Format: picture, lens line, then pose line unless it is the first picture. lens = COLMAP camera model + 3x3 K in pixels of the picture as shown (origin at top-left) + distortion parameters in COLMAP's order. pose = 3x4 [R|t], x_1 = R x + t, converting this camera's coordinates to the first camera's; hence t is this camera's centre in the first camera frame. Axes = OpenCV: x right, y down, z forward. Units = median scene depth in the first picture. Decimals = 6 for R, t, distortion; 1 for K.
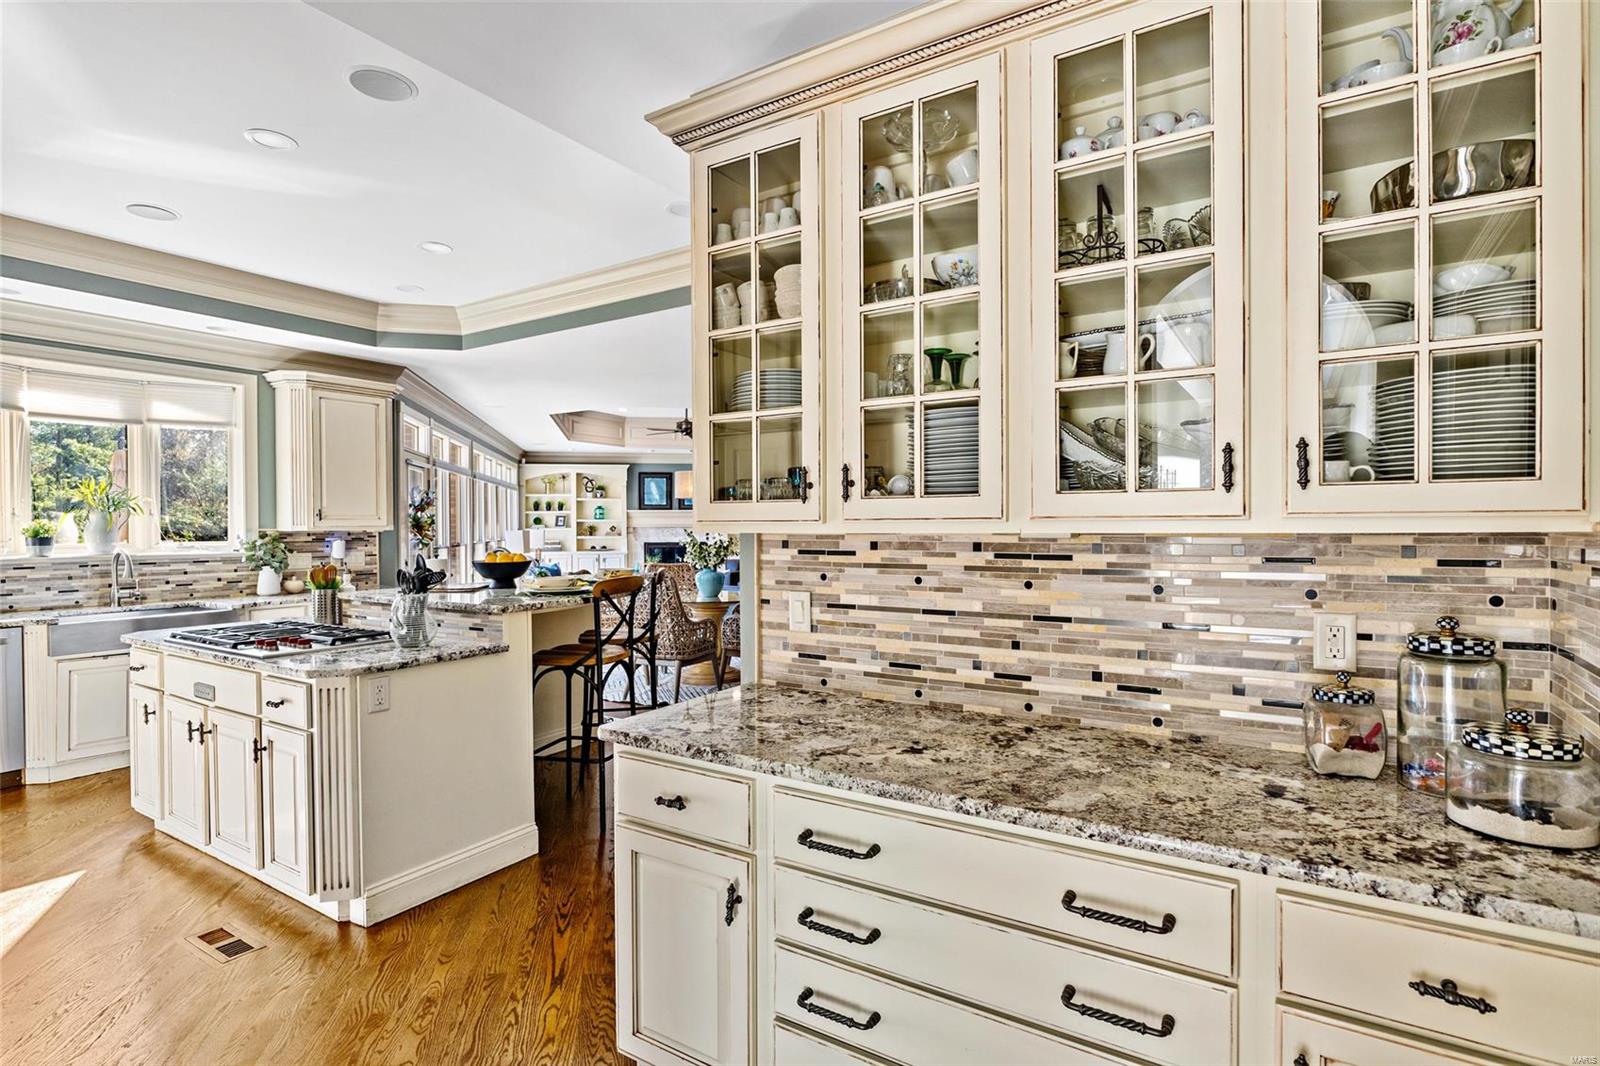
lens RADIAL K [[803.8, 0, 795.6], [0, 803.8, 525.8], [0, 0, 1]] dist [-0.005453, -0.000738]
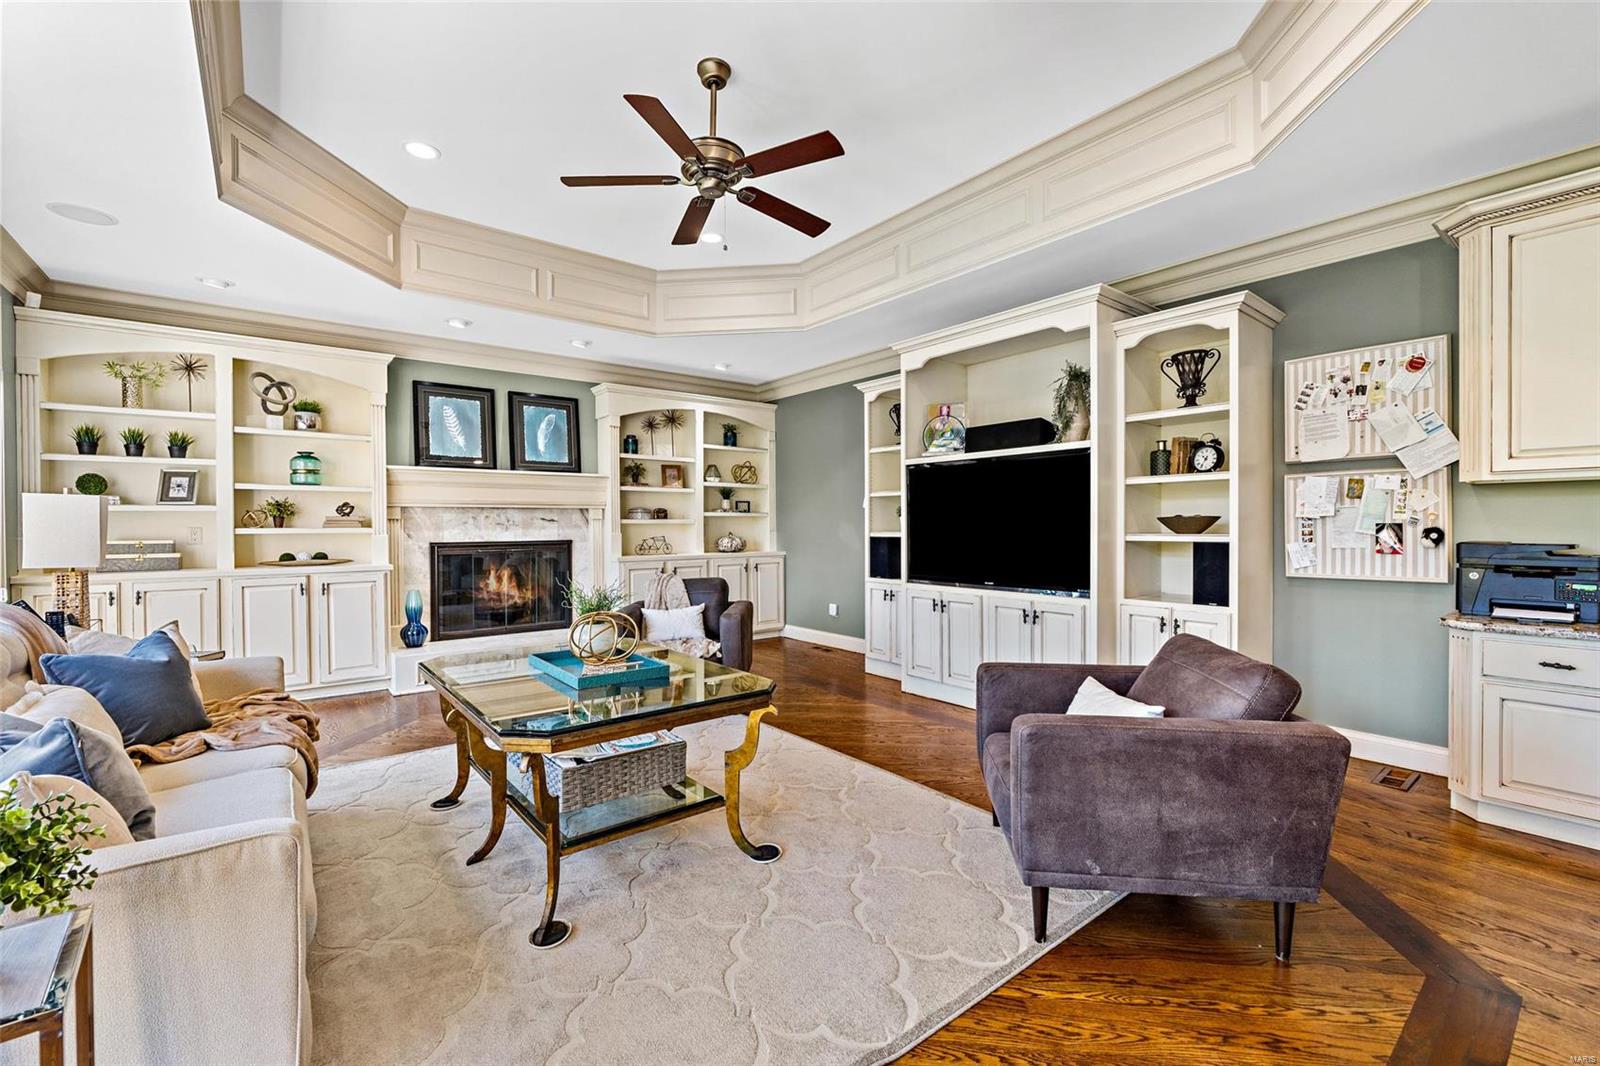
lens RADIAL K [[676.0, 0, 804.4], [0, 676.0, 527.1], [0, 0, 1]] dist [-0.007516, -0.000507]
pose [[0.899857, -0.002230, 0.436179, -0.324459], [0.002512, 0.999997, -0.000070, 0.025654], [-0.436178, 0.001159, 0.899860, 1.150548]]
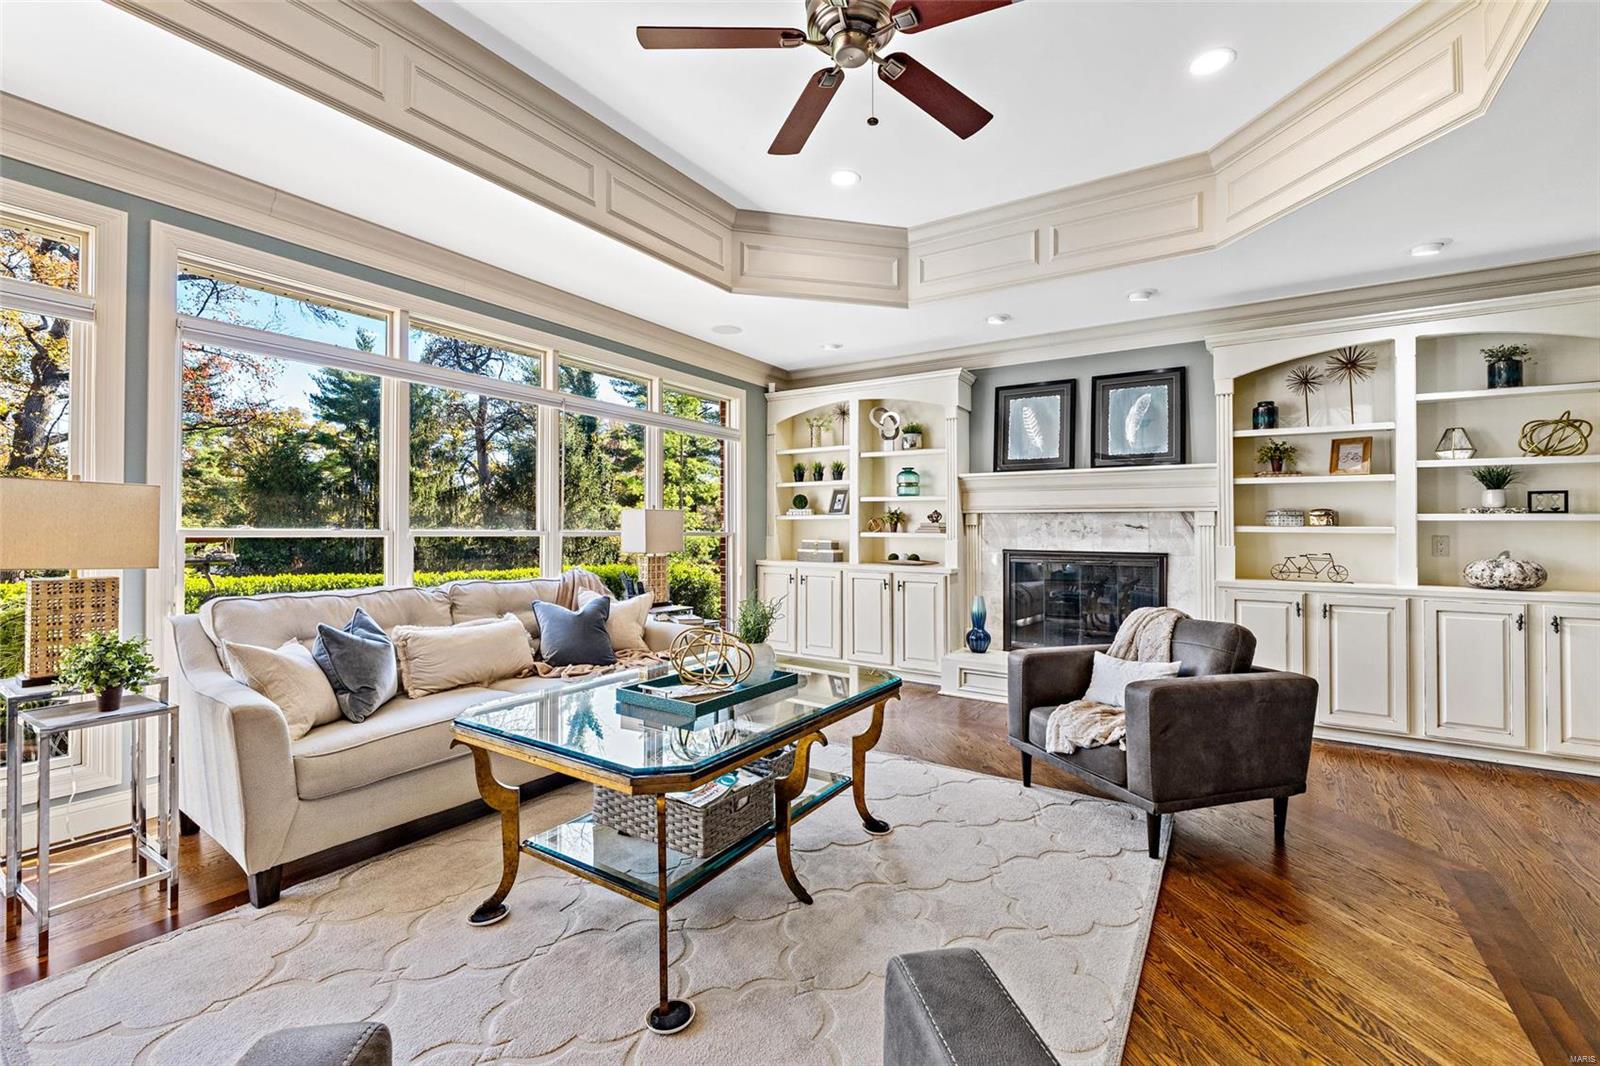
lens RADIAL K [[676.0, 0, 798.0], [0, 676.0, 523.1], [0, 0, 1]] dist [-0.007516, -0.000507]
pose [[0.690109, 0.001918, -0.723703, -0.010810], [-0.013666, 0.999853, -0.010381, 0.024089], [0.723576, 0.017054, 0.690034, 1.327122]]
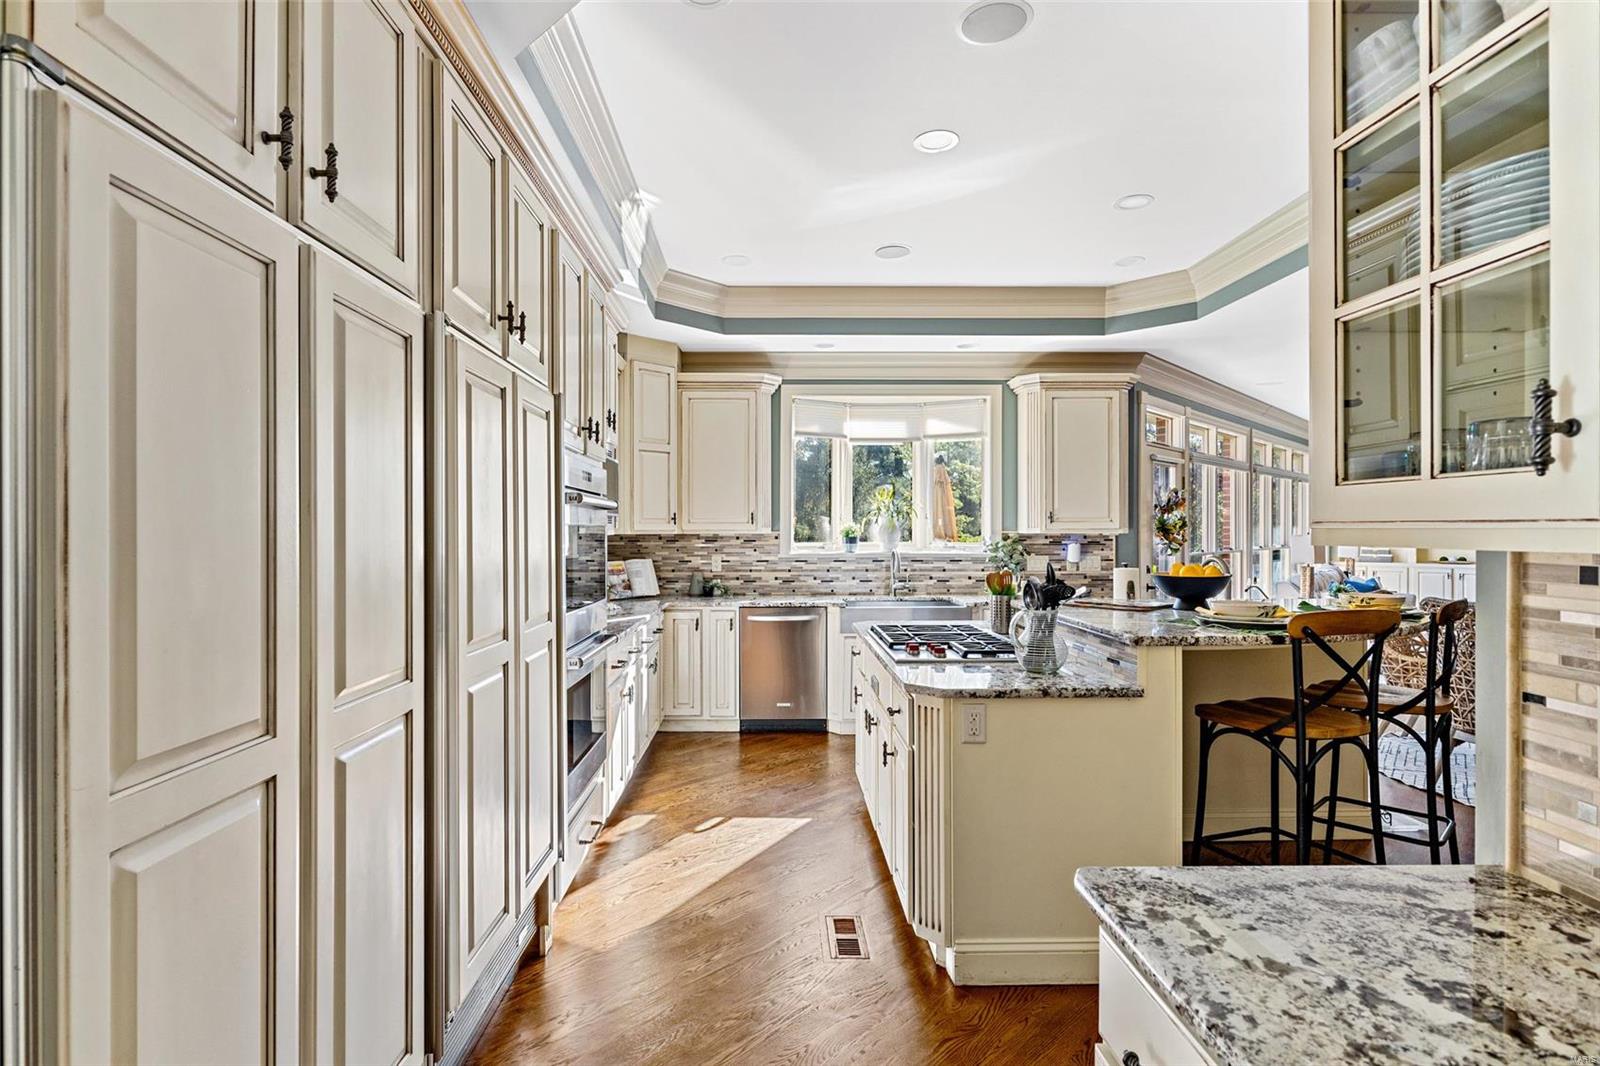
lens RADIAL K [[803.8, 0, 794.2], [0, 803.8, 531.1], [0, 0, 1]] dist [-0.005453, -0.000738]
pose [[0.556075, 0.005773, -0.831112, 0.050260], [-0.002537, 0.999983, 0.005248, -0.001002], [0.831128, -0.000810, 0.556080, 0.191663]]
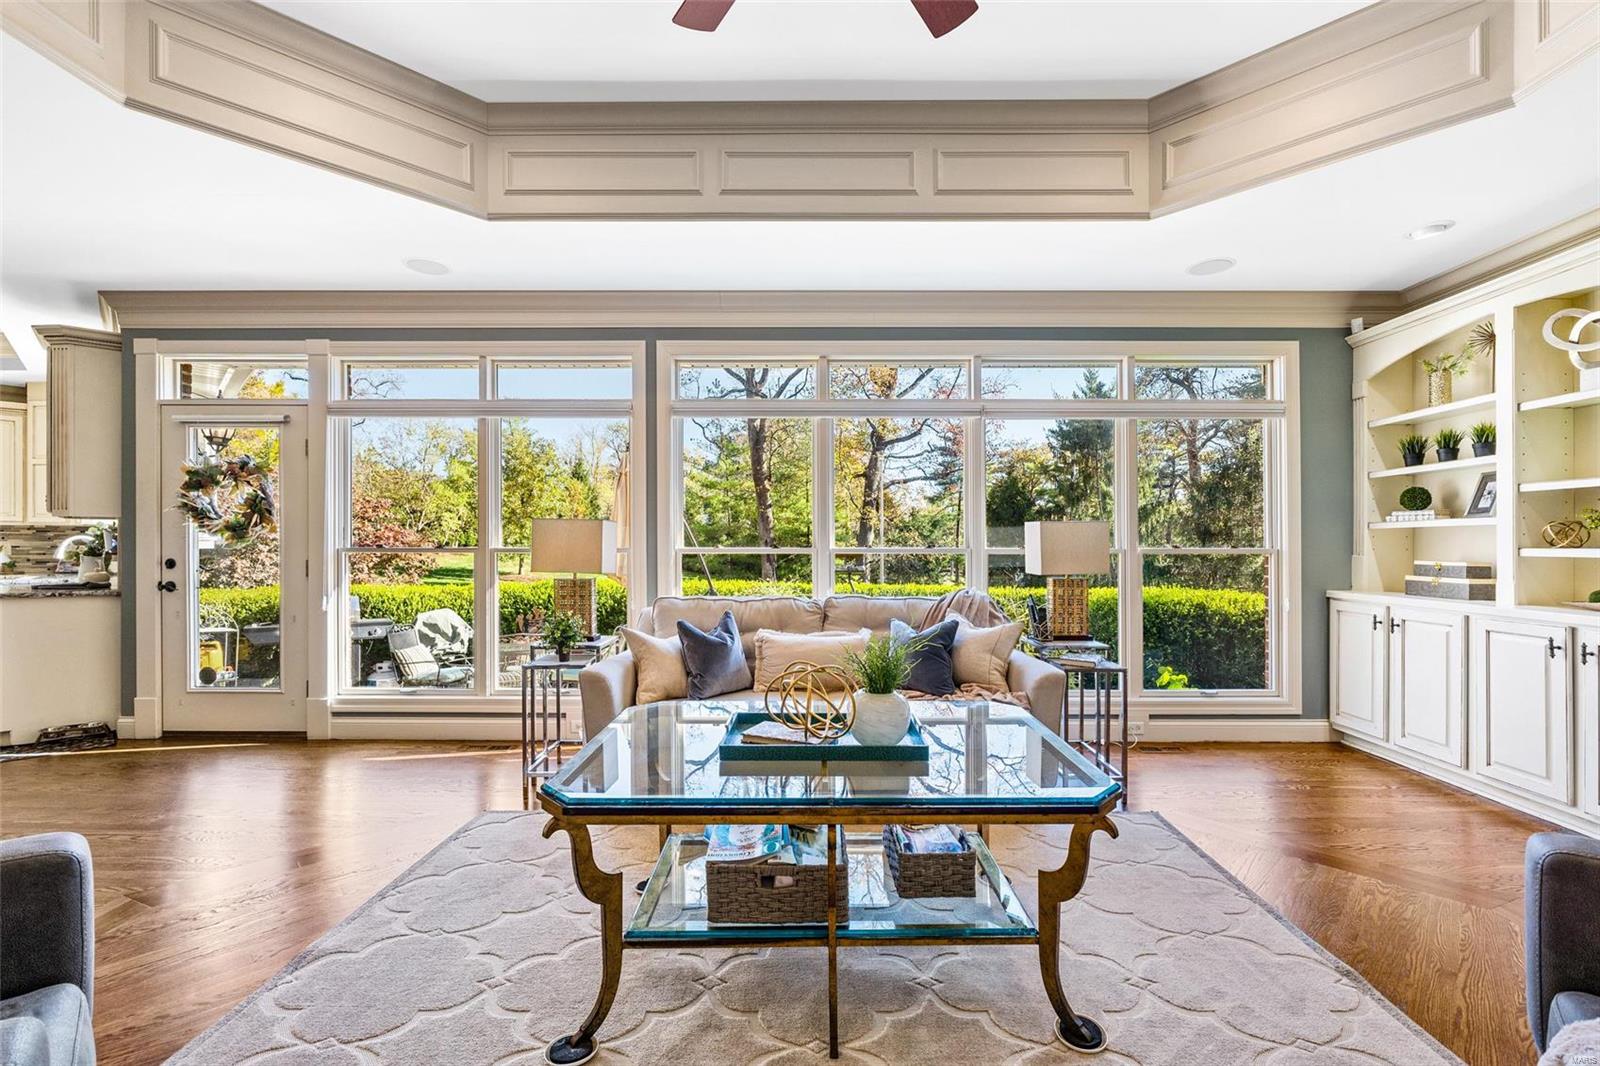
lens RADIAL K [[676.0, 0, 797.9], [0, 676.0, 546.1], [0, 0, 1]] dist [-0.007516, -0.000507]
pose [[-0.229253, 0.005586, -0.973351, -0.009561], [-0.002122, 0.999978, 0.006239, 0.023043], [0.973365, 0.003496, -0.229236, 1.564374]]
